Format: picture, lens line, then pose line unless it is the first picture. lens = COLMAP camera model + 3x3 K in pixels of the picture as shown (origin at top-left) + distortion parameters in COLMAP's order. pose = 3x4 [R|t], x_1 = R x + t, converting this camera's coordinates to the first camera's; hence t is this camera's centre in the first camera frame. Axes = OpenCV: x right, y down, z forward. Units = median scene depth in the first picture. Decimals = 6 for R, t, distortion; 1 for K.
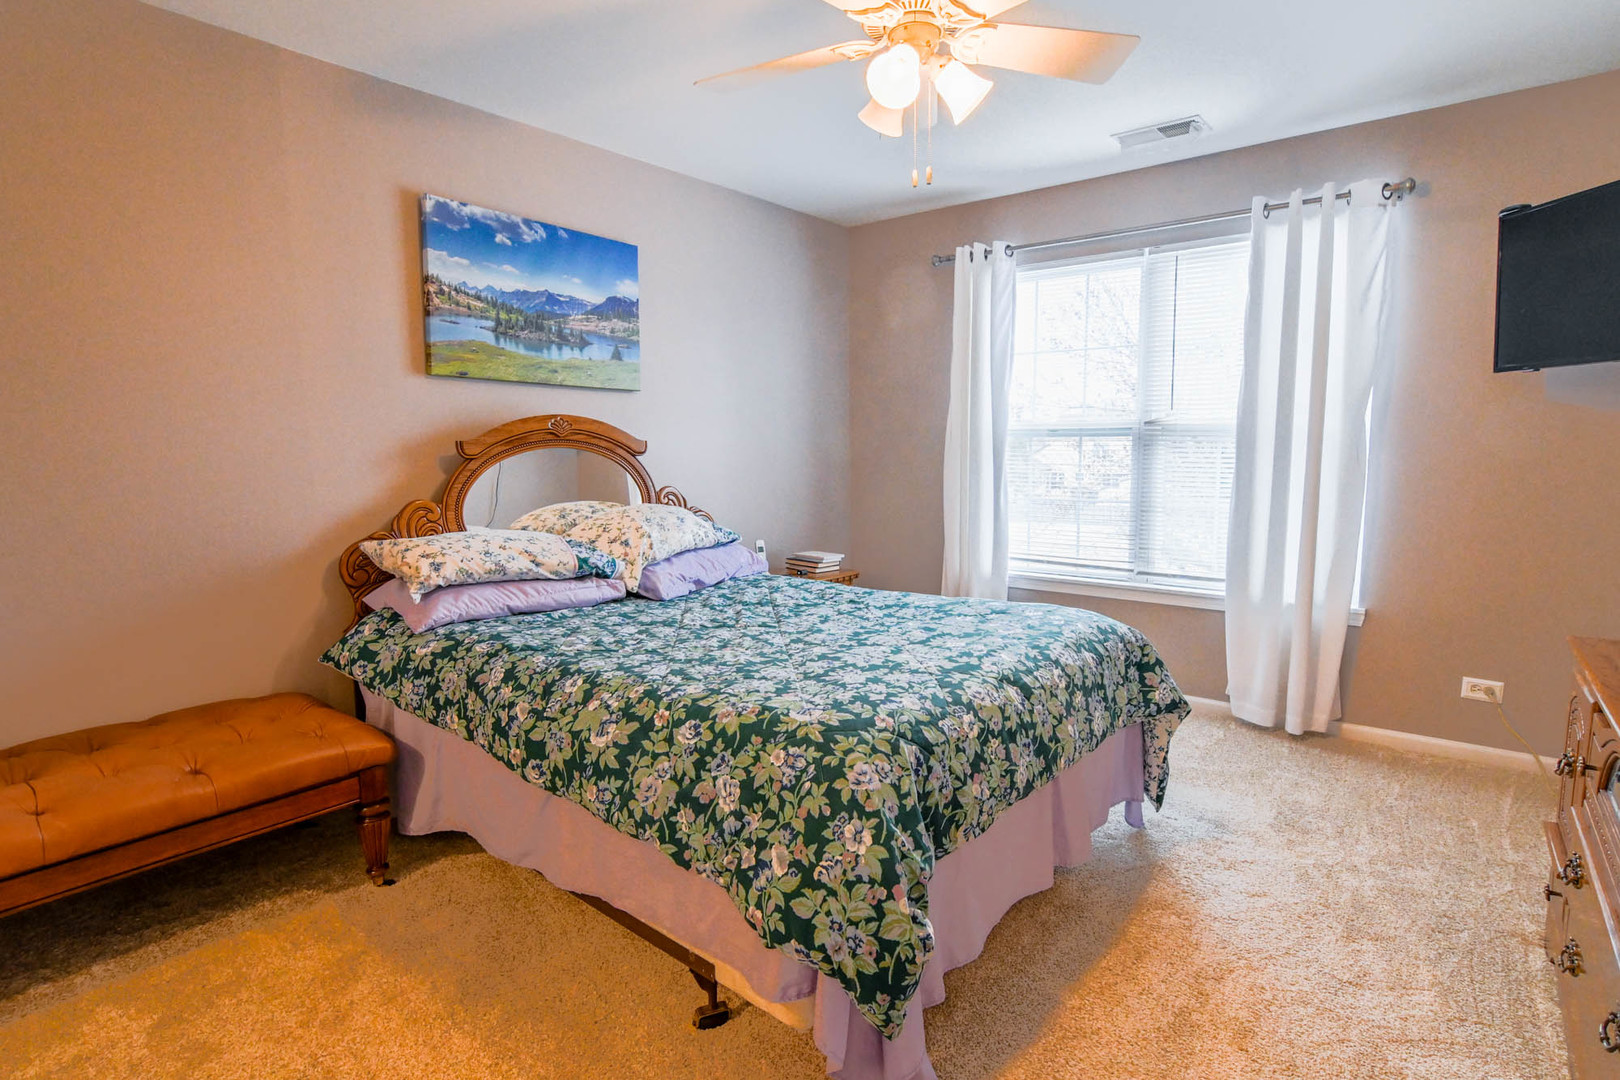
lens RADIAL K [[801.0, 0, 821.0], [0, 801.0, 539.8], [0, 0, 1]] dist [-0.023004, 0.002089]
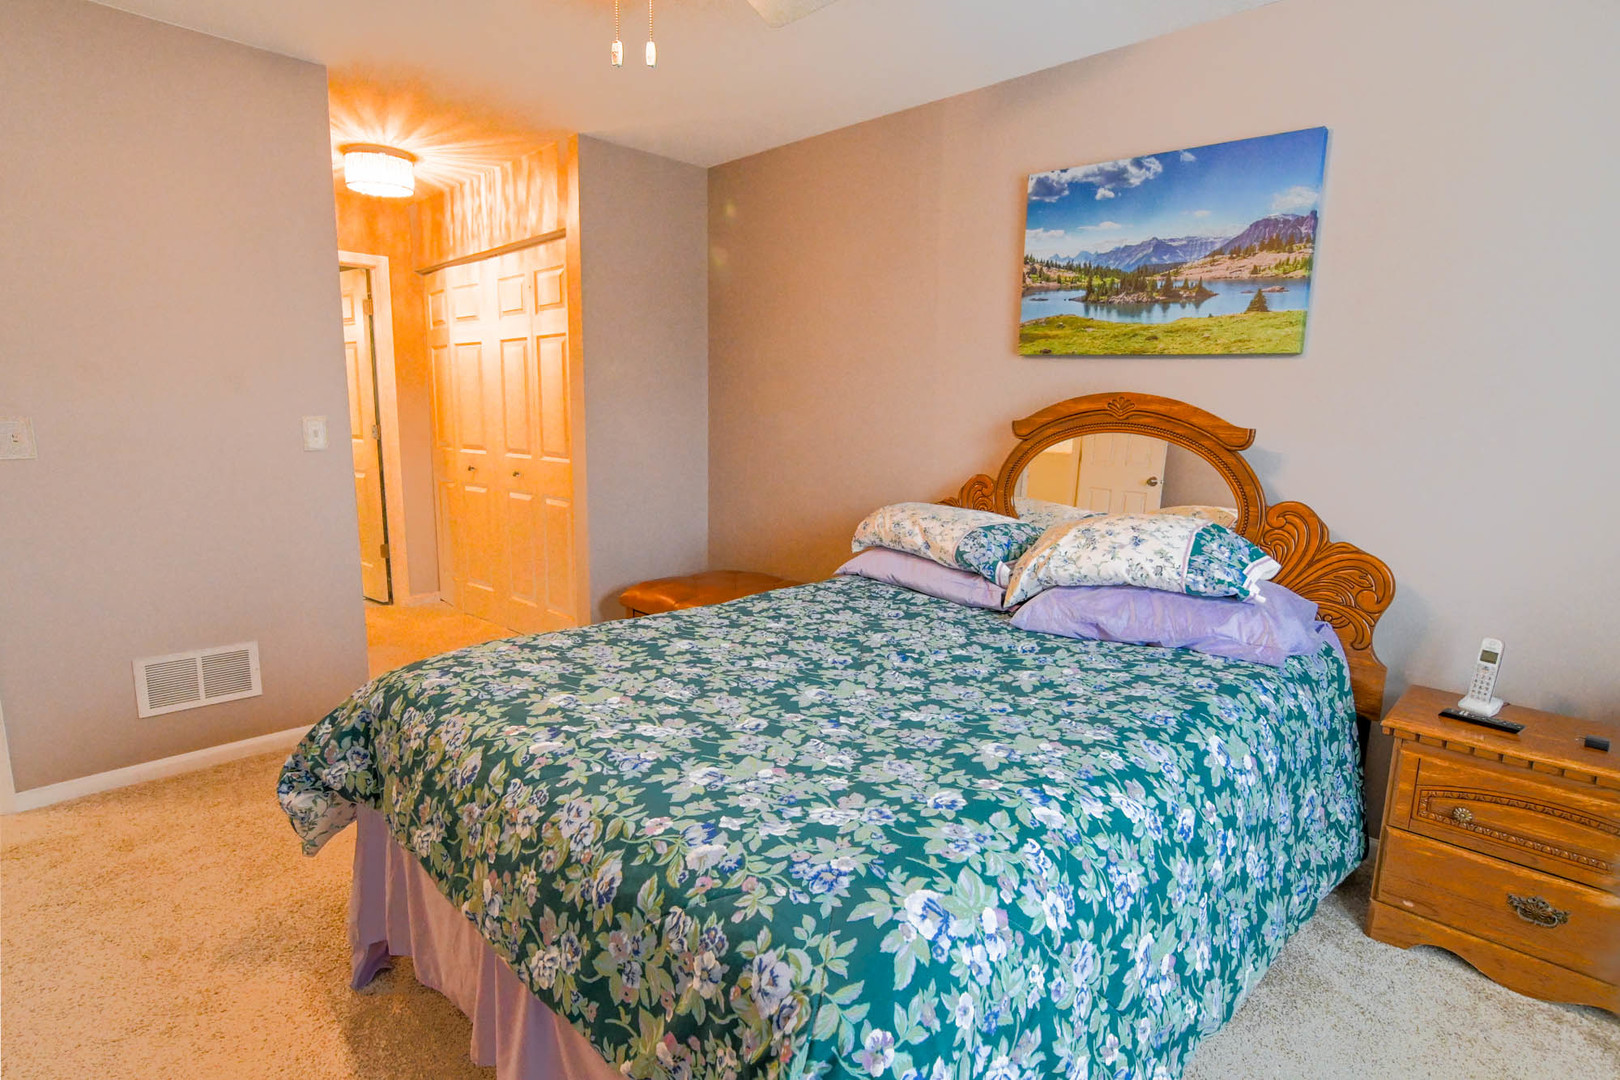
lens RADIAL K [[801.0, 0, 819.2], [0, 801.0, 533.0], [0, 0, 1]] dist [-0.023004, 0.002089]
pose [[-0.059740, 0.161968, -0.984986, 0.558506], [-0.137017, 0.976078, 0.168813, -0.118324], [0.988766, 0.145045, -0.036118, 0.789578]]
